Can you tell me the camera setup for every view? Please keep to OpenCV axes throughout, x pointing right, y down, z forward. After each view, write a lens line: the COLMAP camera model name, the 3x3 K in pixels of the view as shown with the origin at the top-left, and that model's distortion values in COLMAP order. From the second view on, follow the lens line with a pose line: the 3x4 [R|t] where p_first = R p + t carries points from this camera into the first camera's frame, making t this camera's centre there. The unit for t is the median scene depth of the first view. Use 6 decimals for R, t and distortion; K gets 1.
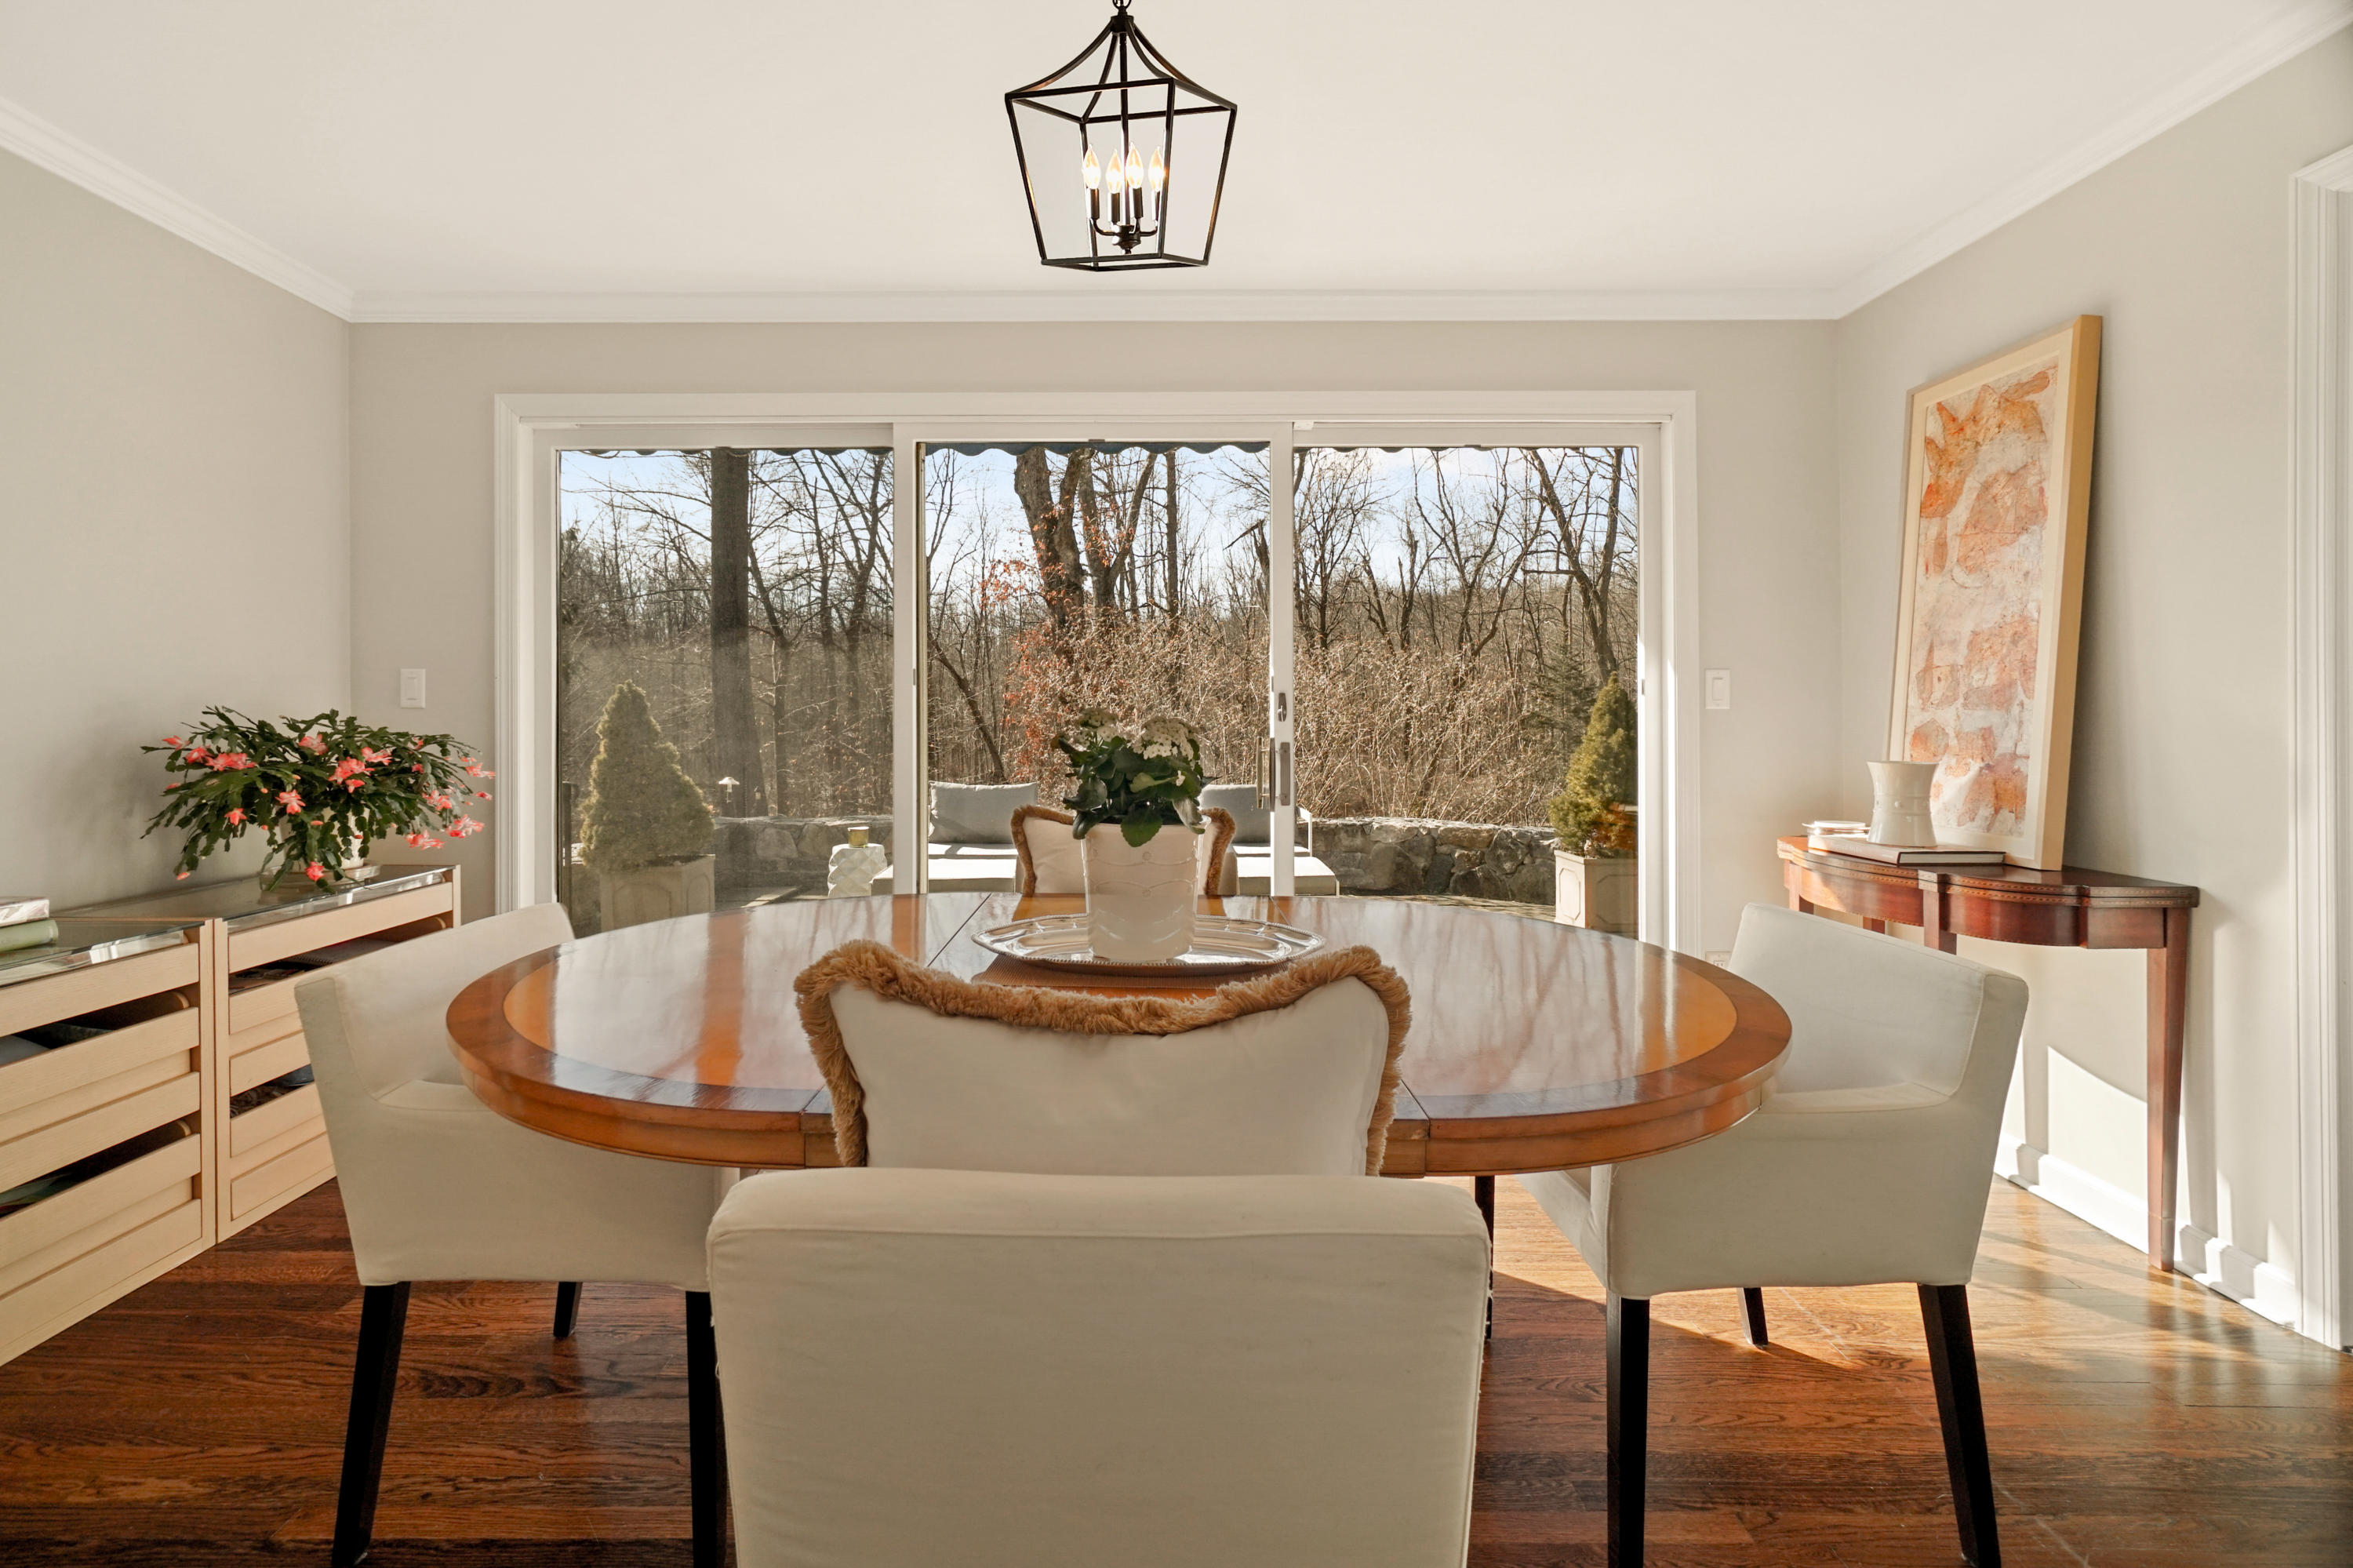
lens RADIAL K [[1017.5, 0, 1182.3], [0, 1017.5, 723.8], [0, 0, 1]] dist [0.001661, 0.000216]
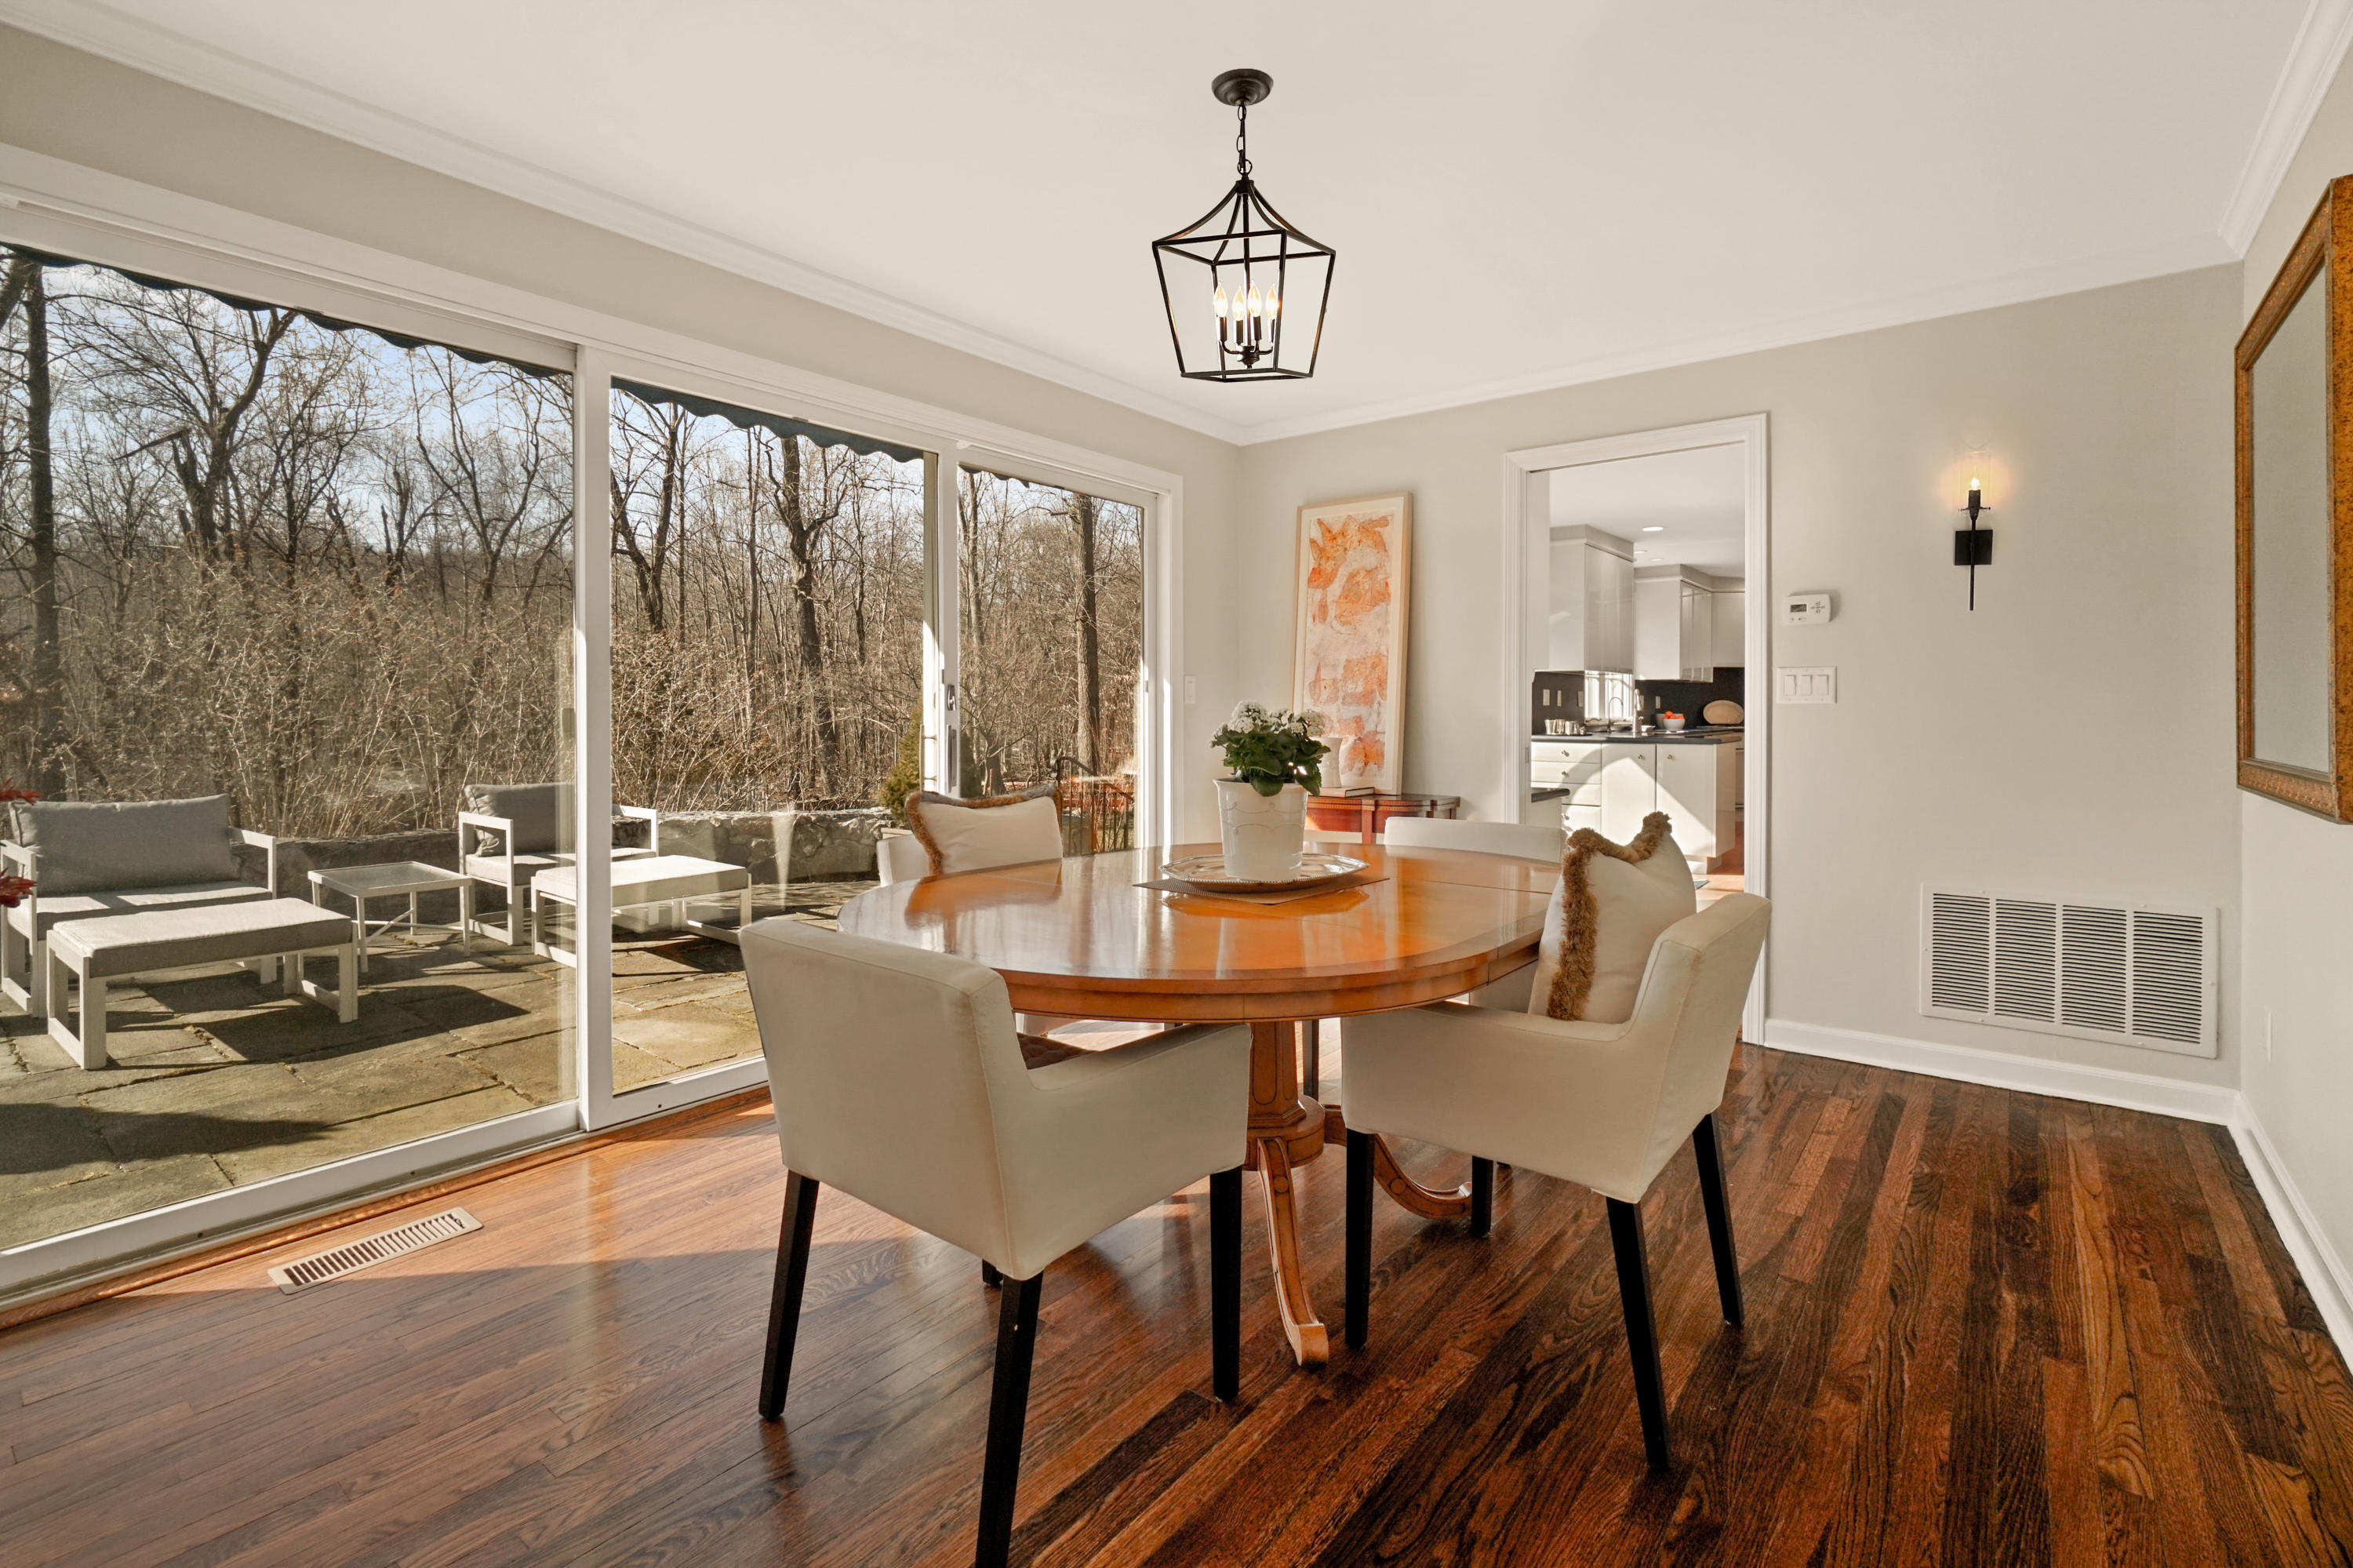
lens RADIAL K [[1059.4, 0, 1129.2], [0, 1059.4, 719.7], [0, 0, 1]] dist [-0.000129, 0.000162]
pose [[0.650123, 0.000194, 0.759829, -0.774938], [-0.004135, 0.999986, 0.003283, 0.004866], [-0.759818, -0.005276, 0.650115, 0.120855]]
